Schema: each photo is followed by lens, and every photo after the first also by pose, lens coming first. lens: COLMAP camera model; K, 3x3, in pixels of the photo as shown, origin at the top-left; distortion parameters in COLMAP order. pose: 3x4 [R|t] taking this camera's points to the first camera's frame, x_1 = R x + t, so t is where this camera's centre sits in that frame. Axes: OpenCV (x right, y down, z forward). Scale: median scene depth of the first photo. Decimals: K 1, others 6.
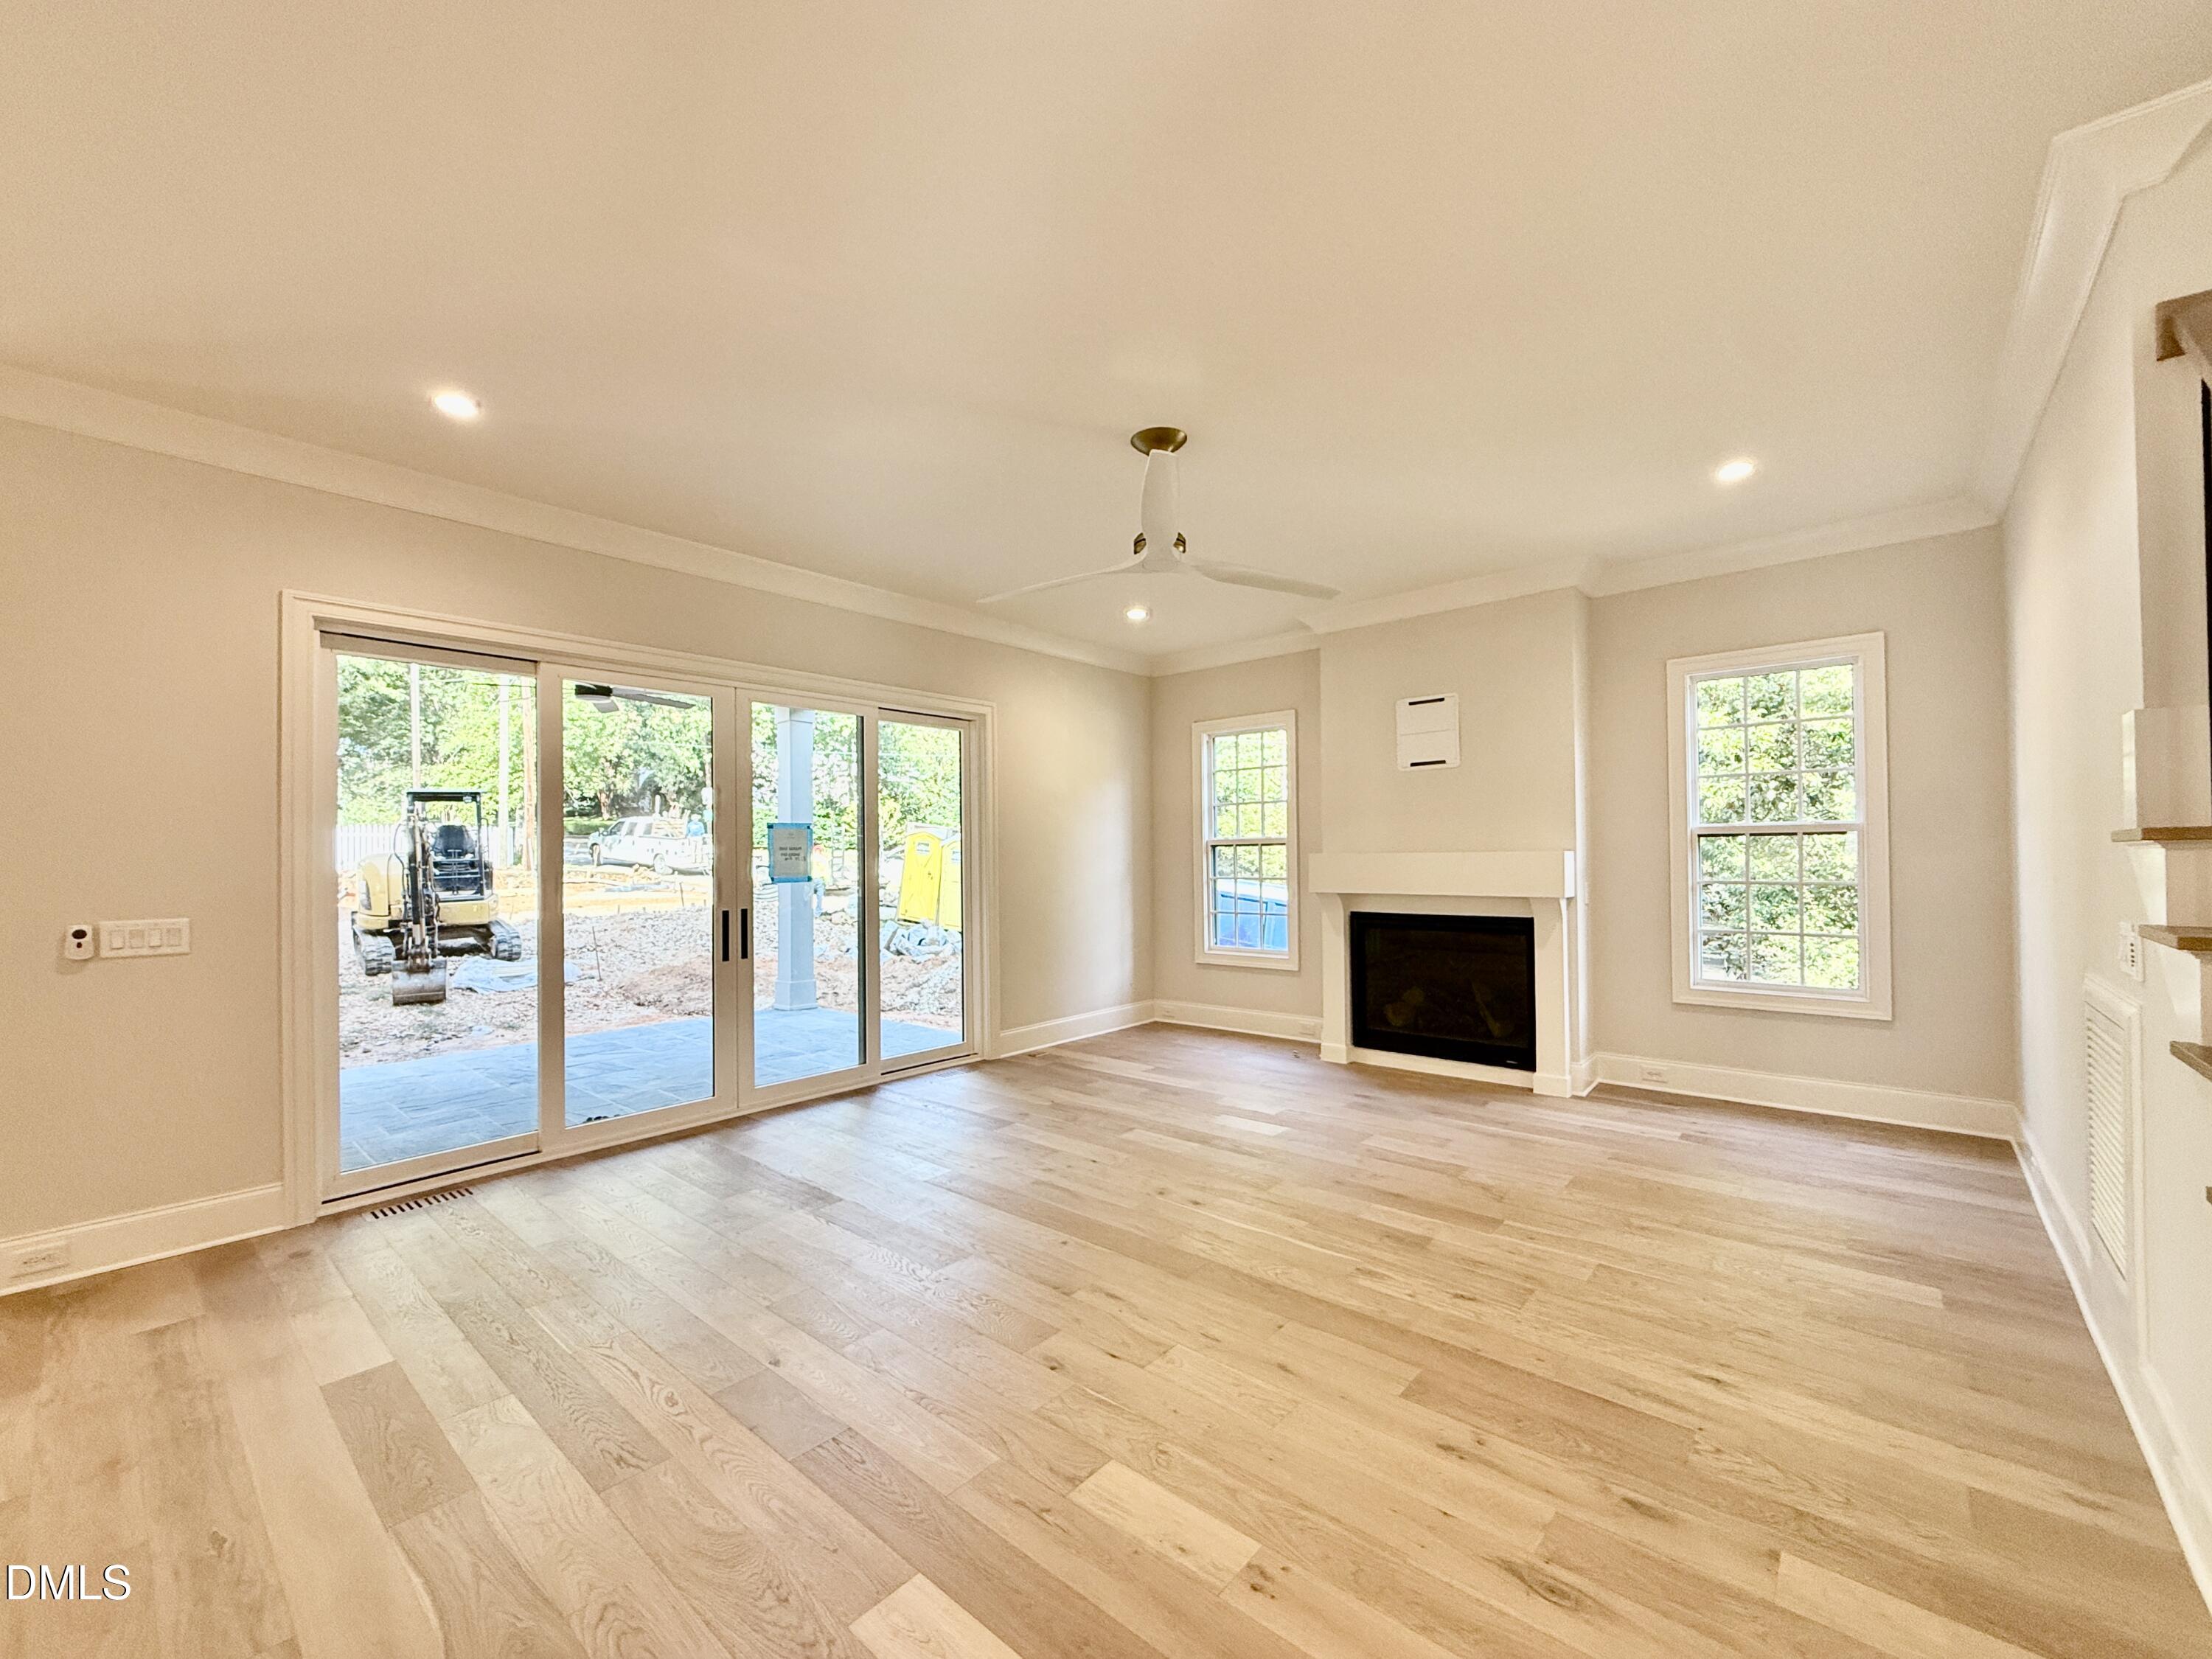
lens RADIAL K [[892.8, 0, 1103.0], [0, 892.8, 849.7], [0, 0, 1]] dist [0.001060, 0.000132]
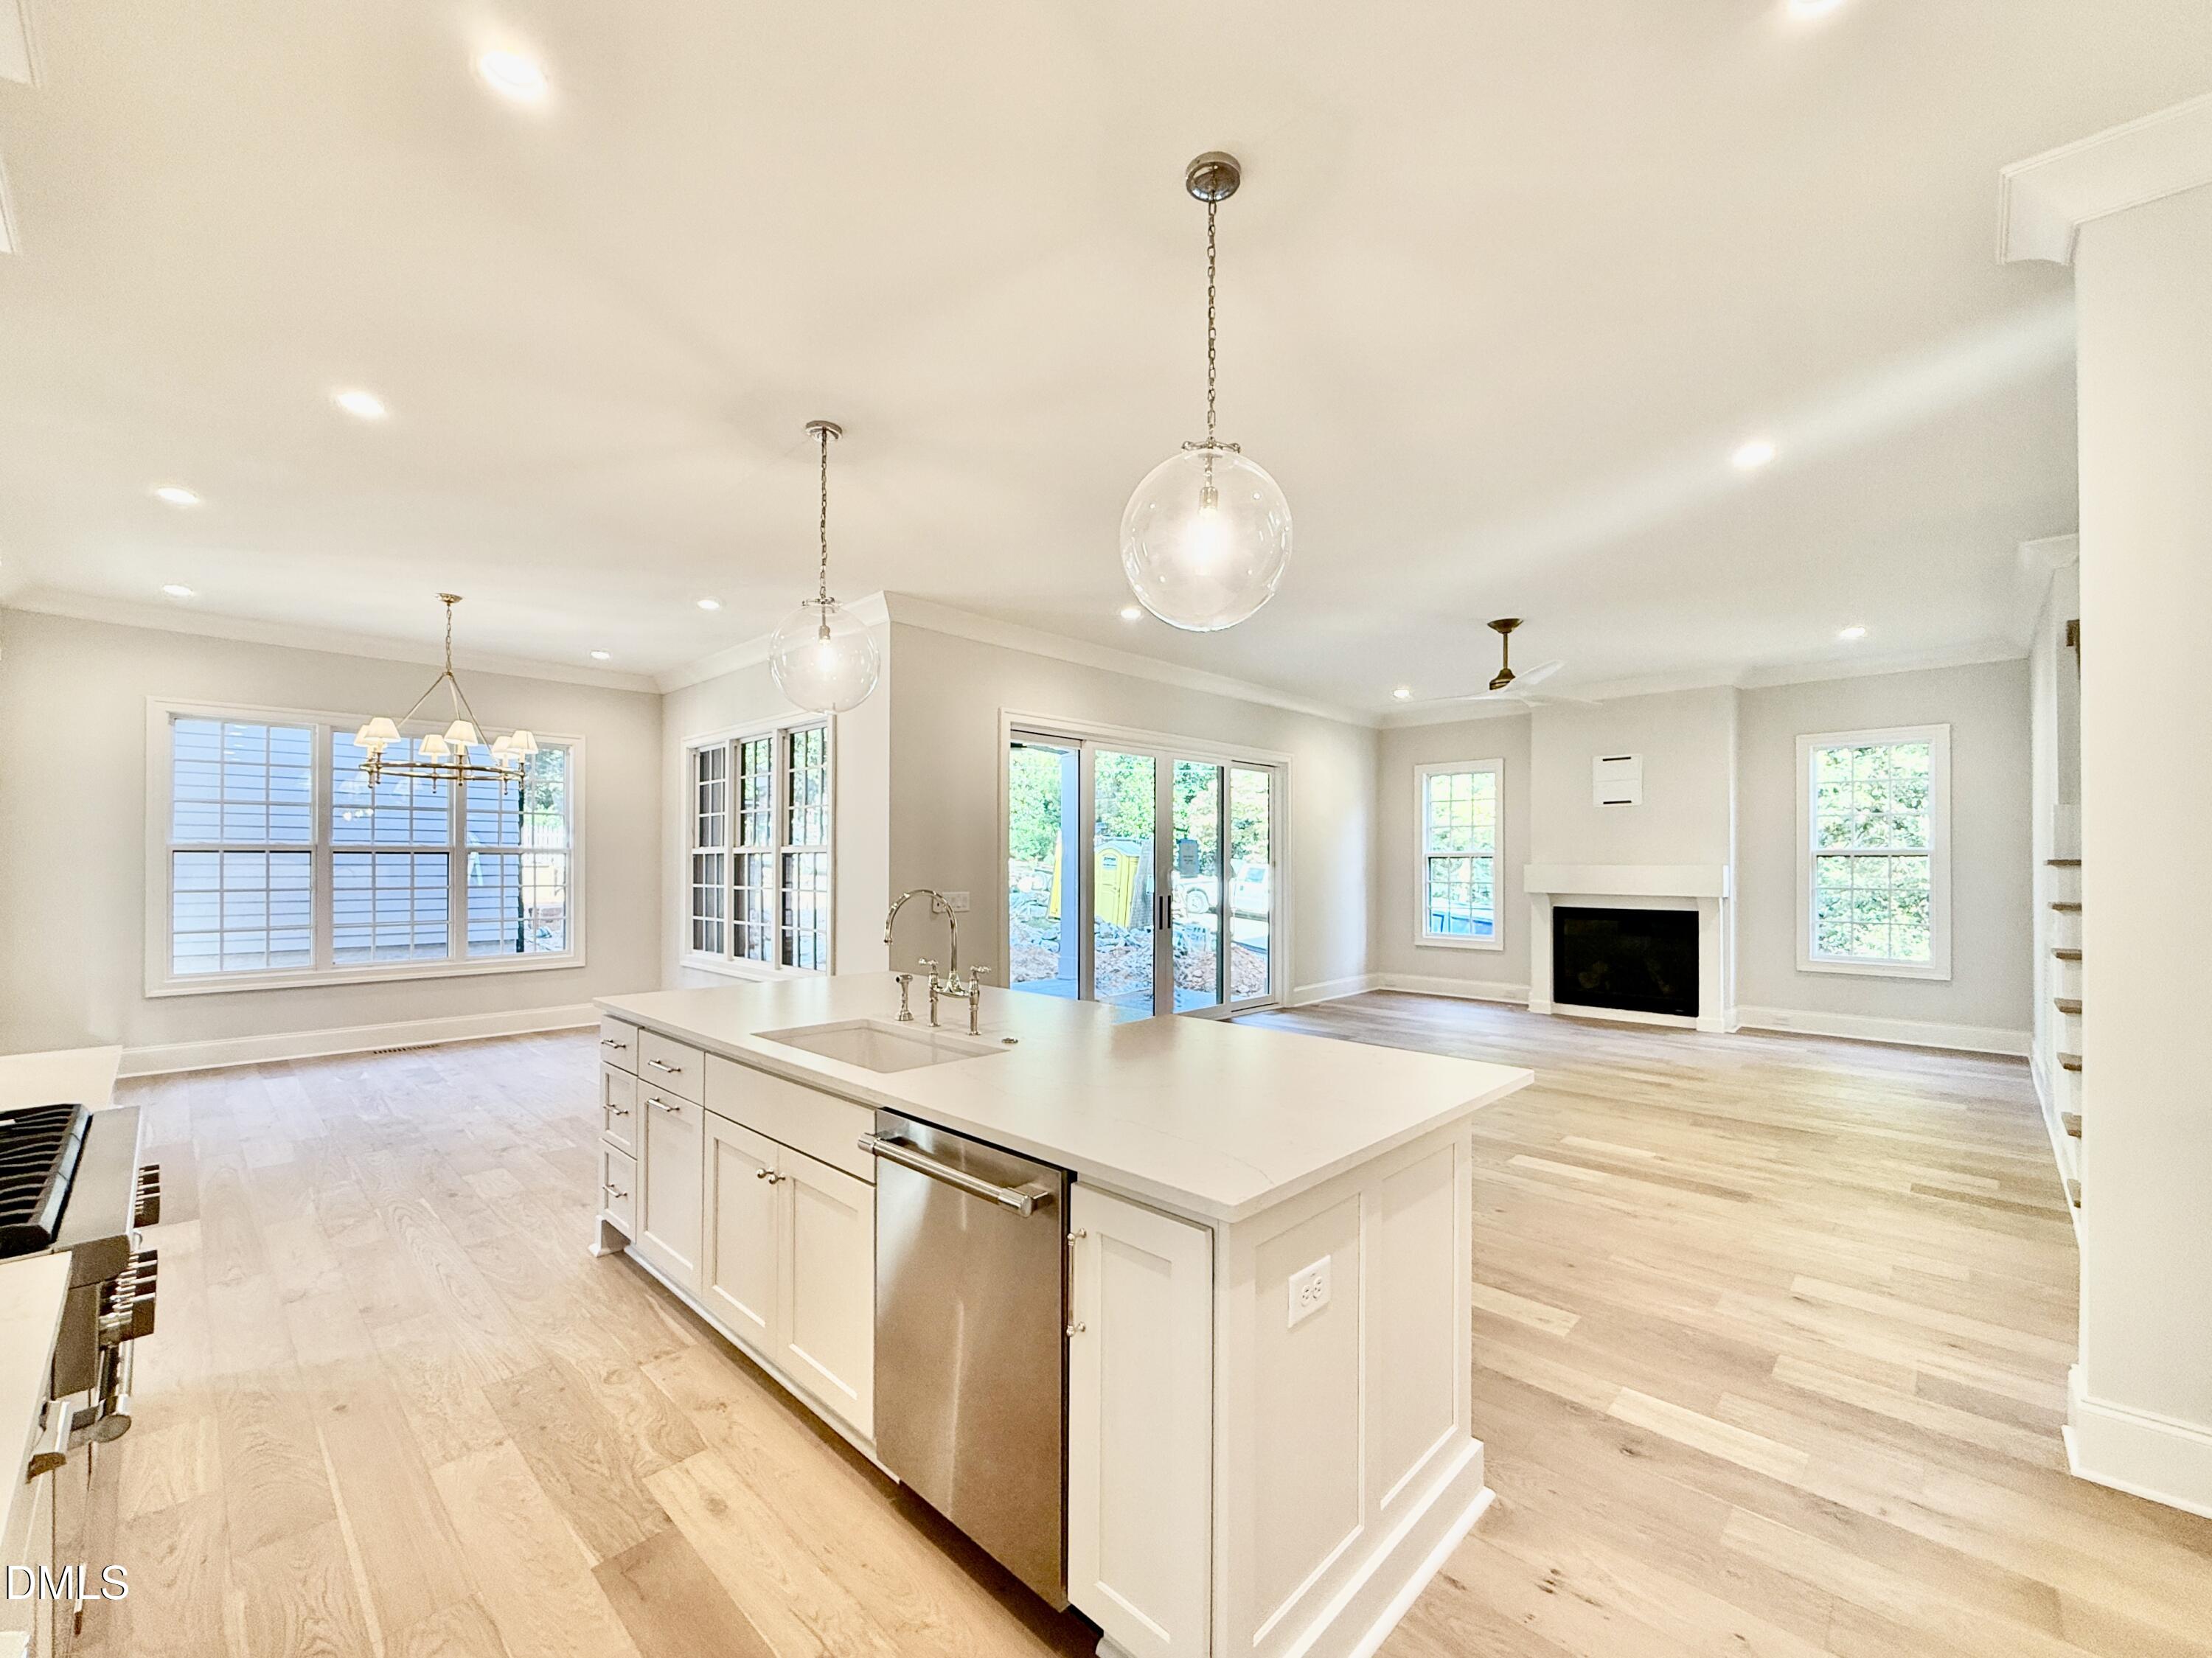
lens RADIAL K [[904.1, 0, 1104.8], [0, 904.1, 855.6], [0, 0, 1]] dist [0.001476, -0.000129]
pose [[0.998747, 0.014299, -0.047961, -0.482752], [-0.014314, 0.999898, 0.000029, -0.000200], [0.047957, 0.000658, 0.998849, -0.605313]]
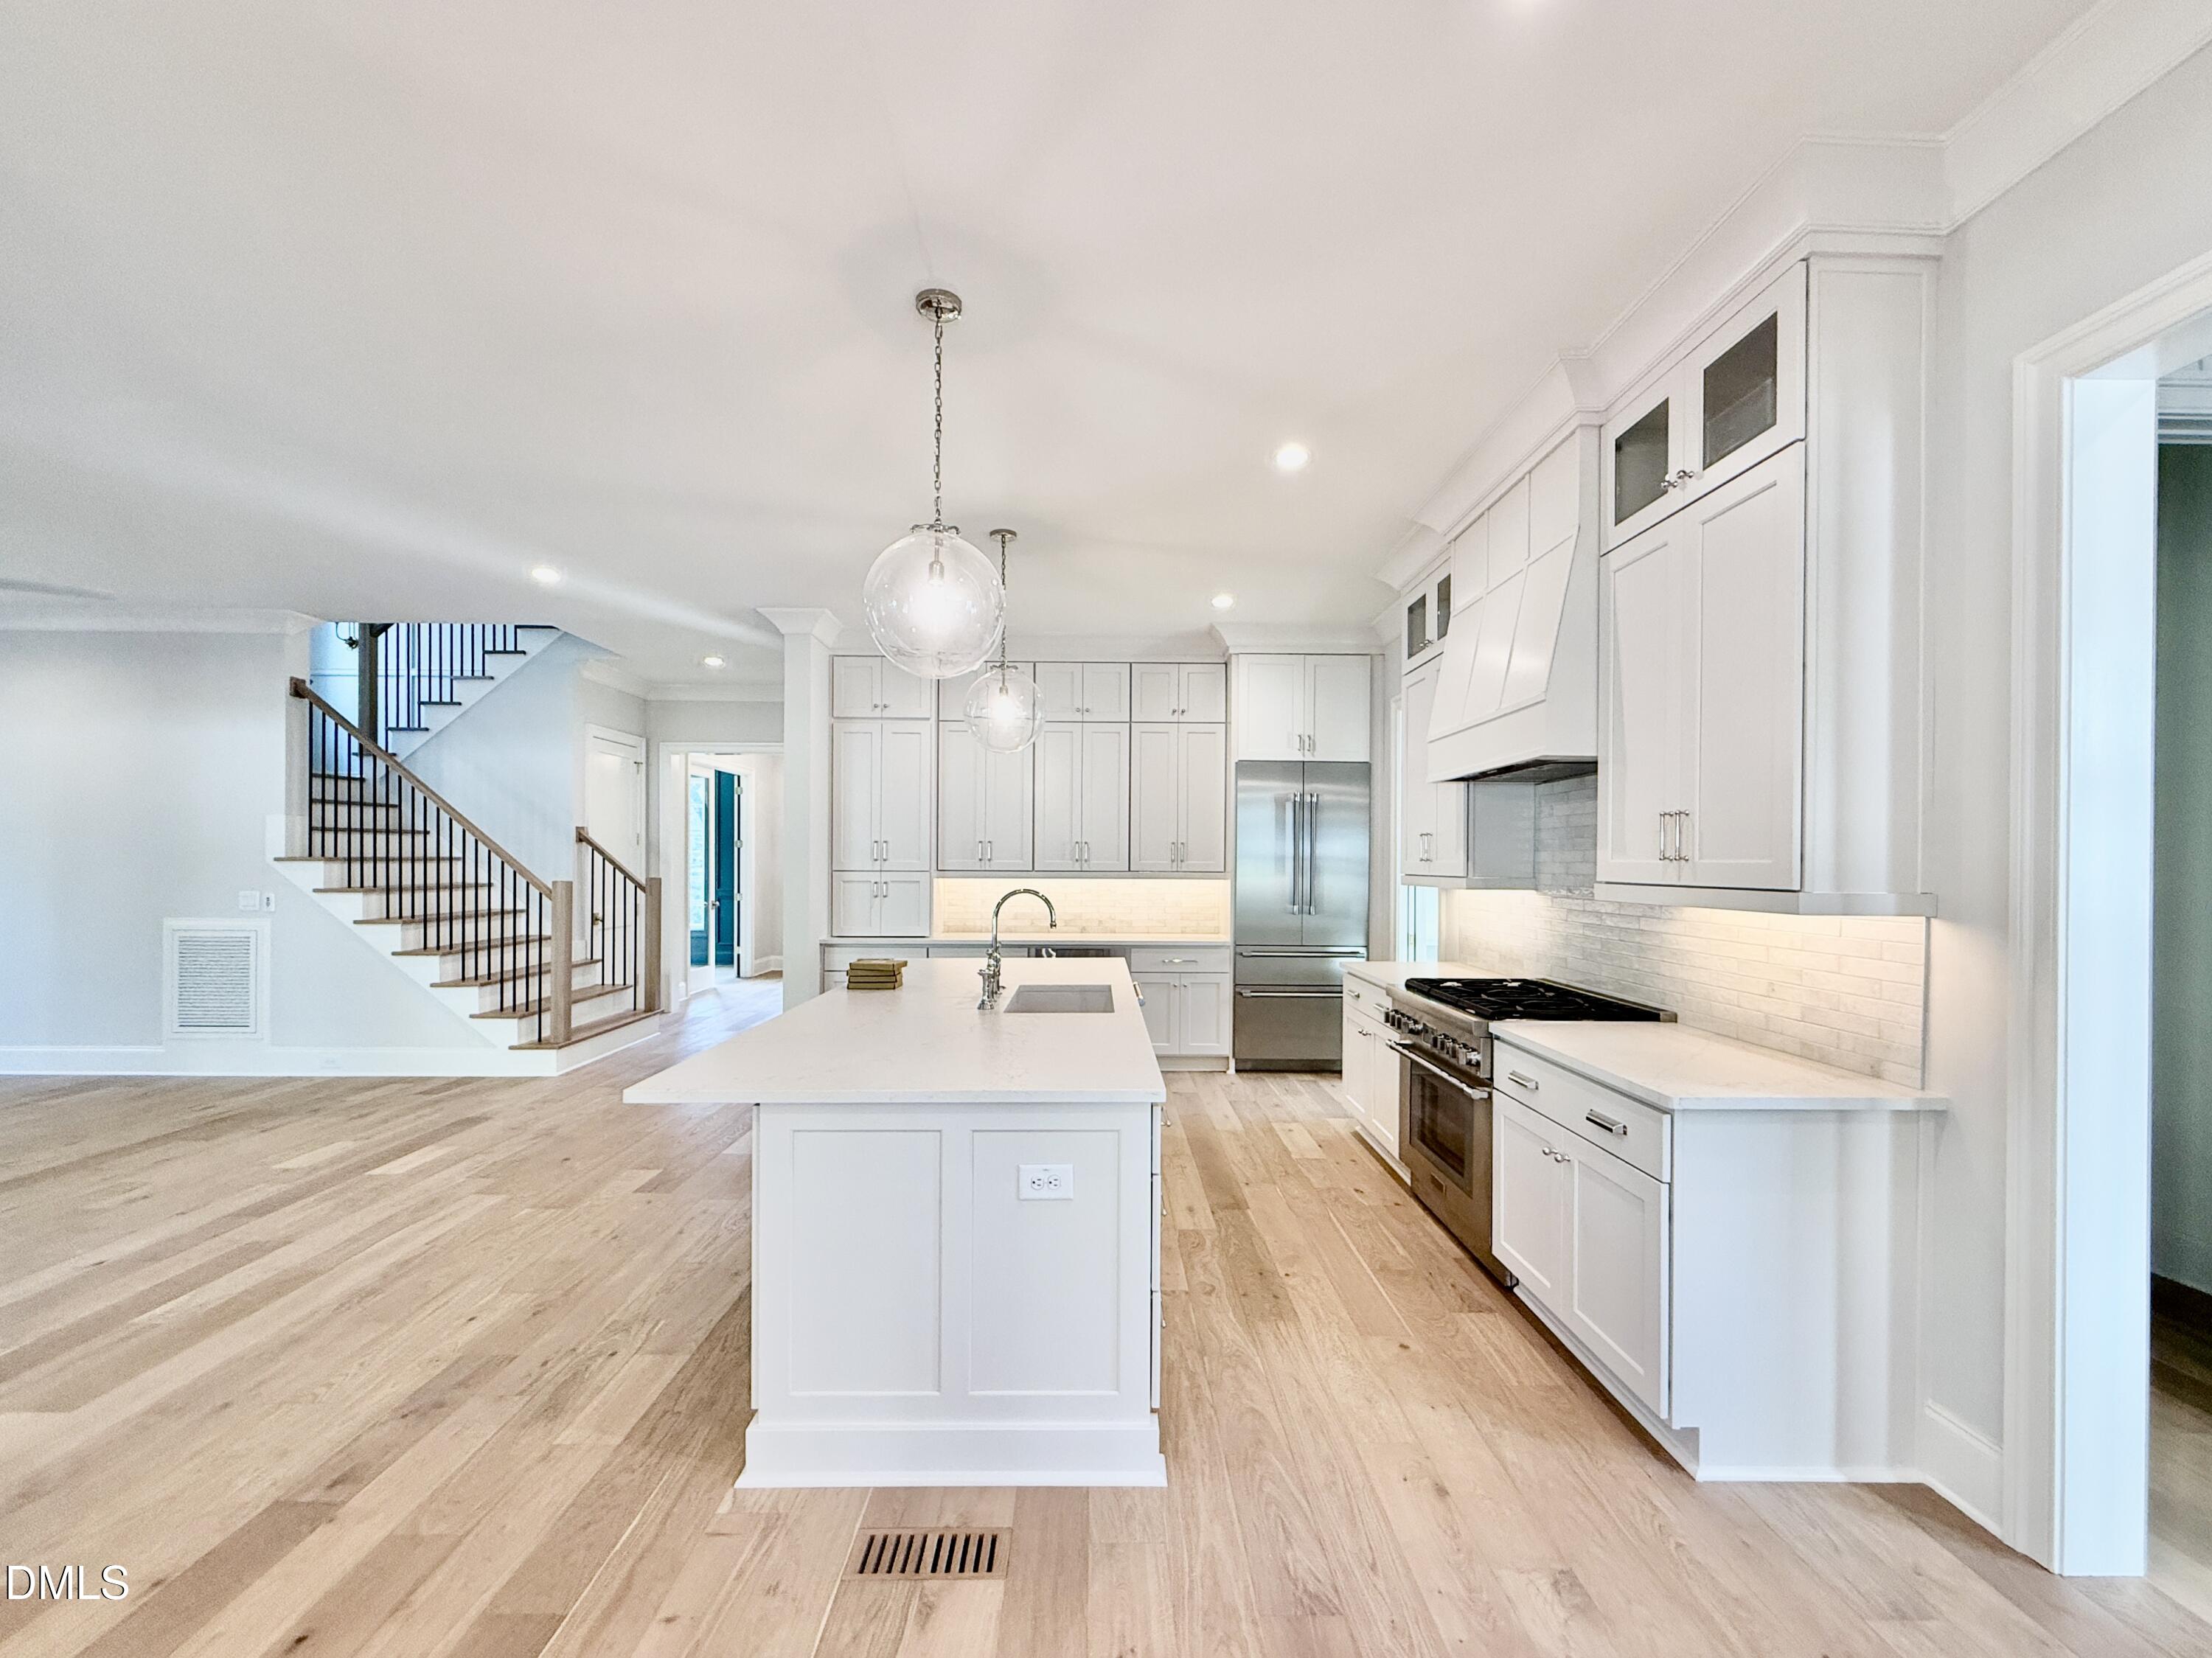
lens RADIAL K [[900.1, 0, 1102.9], [0, 900.1, 860.6], [0, 0, 1]] dist [0.000096, -0.000128]
pose [[-0.666668, 0.008854, 0.745302, -1.254741], [-0.003150, 0.999887, -0.014696, 0.010411], [-0.745348, -0.012145, -0.666565, 0.441852]]
